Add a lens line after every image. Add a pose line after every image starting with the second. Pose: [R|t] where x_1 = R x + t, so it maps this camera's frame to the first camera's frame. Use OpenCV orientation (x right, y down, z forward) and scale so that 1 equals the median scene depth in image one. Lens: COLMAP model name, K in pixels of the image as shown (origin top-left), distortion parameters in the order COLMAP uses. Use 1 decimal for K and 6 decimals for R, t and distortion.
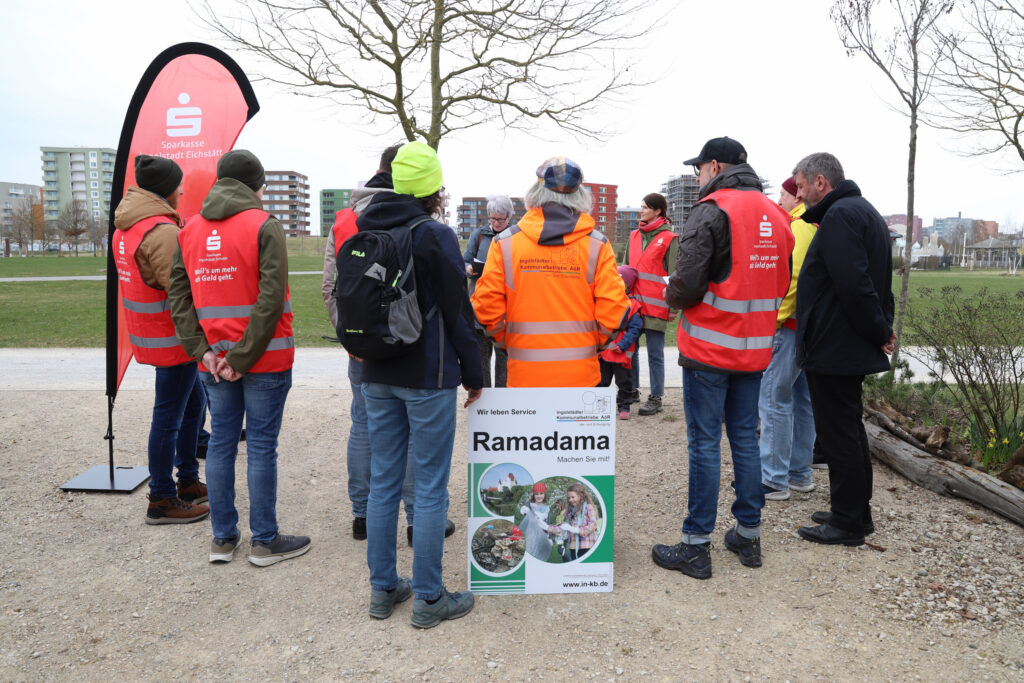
lens RADIAL K [[944.3, 0, 512.0], [0, 944.3, 341.5], [0, 0, 1]] dist [0.006316, 0.008063]
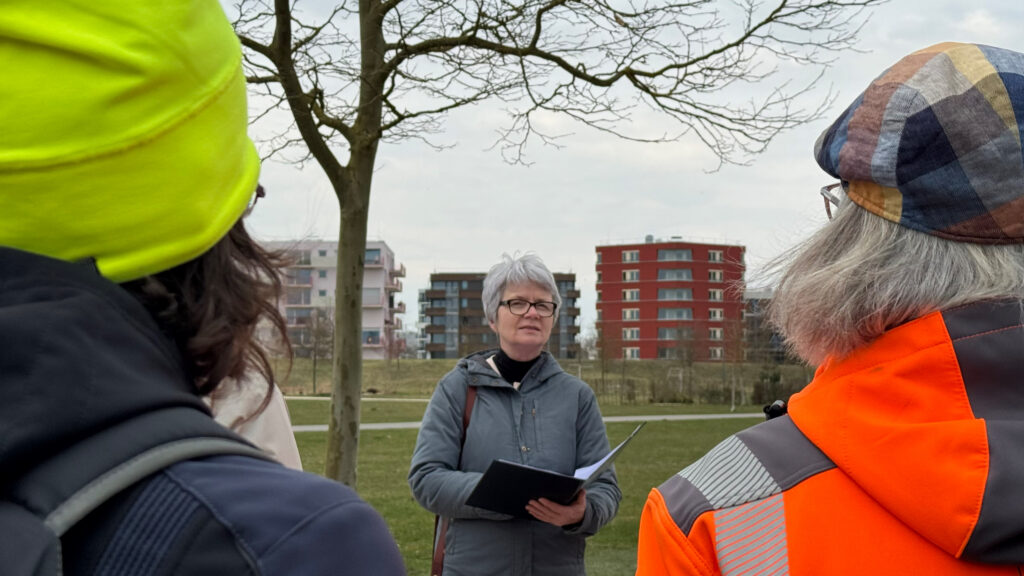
lens RADIAL K [[1740.4, 0, 512.0], [0, 1740.4, 288.0], [0, 0, 1]] dist [0.222784, 0.035117]
pose [[0.999961, -0.007966, -0.003917, -0.013329], [0.007329, 0.989834, -0.142039, -0.033809], [0.005009, 0.142005, 0.989853, 0.220634]]
